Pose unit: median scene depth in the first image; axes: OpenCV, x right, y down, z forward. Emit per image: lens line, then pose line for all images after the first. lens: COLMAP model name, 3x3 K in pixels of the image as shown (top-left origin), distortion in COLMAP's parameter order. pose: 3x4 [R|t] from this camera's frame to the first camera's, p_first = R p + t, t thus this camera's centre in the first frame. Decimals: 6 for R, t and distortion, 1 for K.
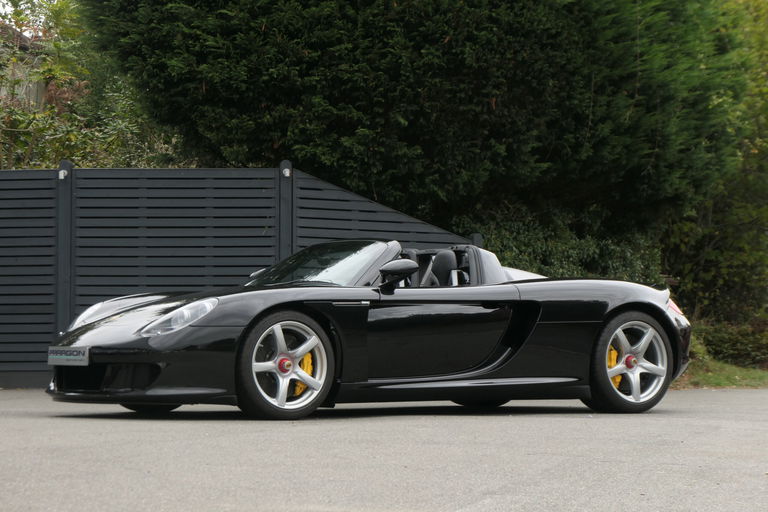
lens RADIAL K [[2111.8, 0, 384.0], [0, 2111.8, 256.0], [0, 0, 1]] dist [-0.031030, -0.321770]
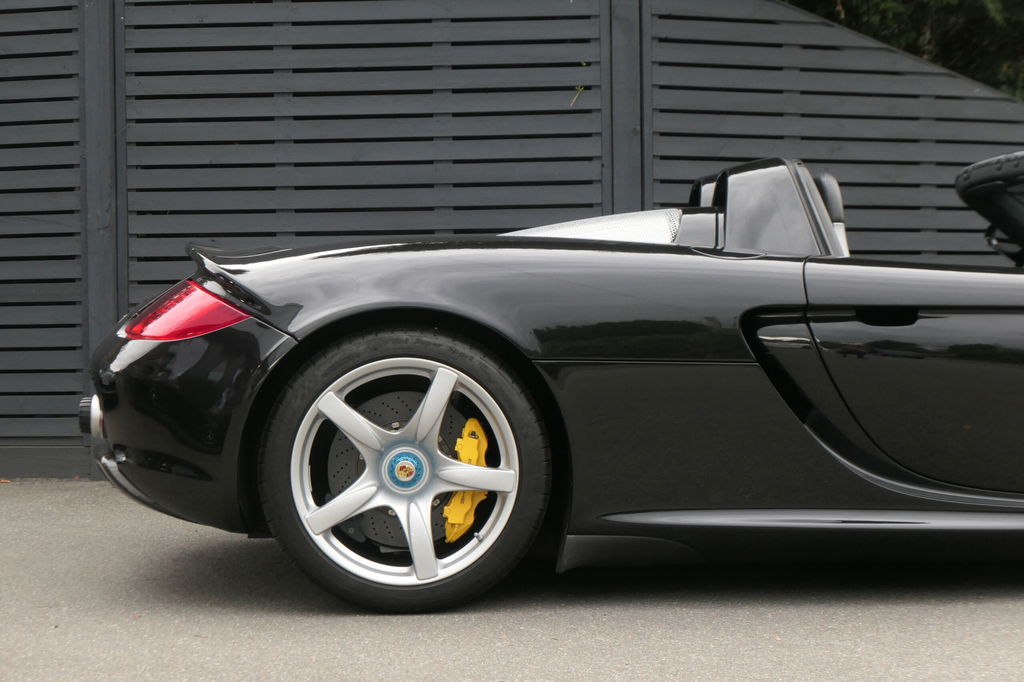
lens RADIAL K [[2358.4, 0, 512.0], [0, 2358.4, 341.0], [0, 0, 1]] dist [0.092099, -2.711164]
pose [[0.995862, -0.010322, -0.090292, -0.026825], [0.016965, 0.997179, 0.073115, 0.001665], [0.089282, -0.074344, 0.993228, 0.520478]]
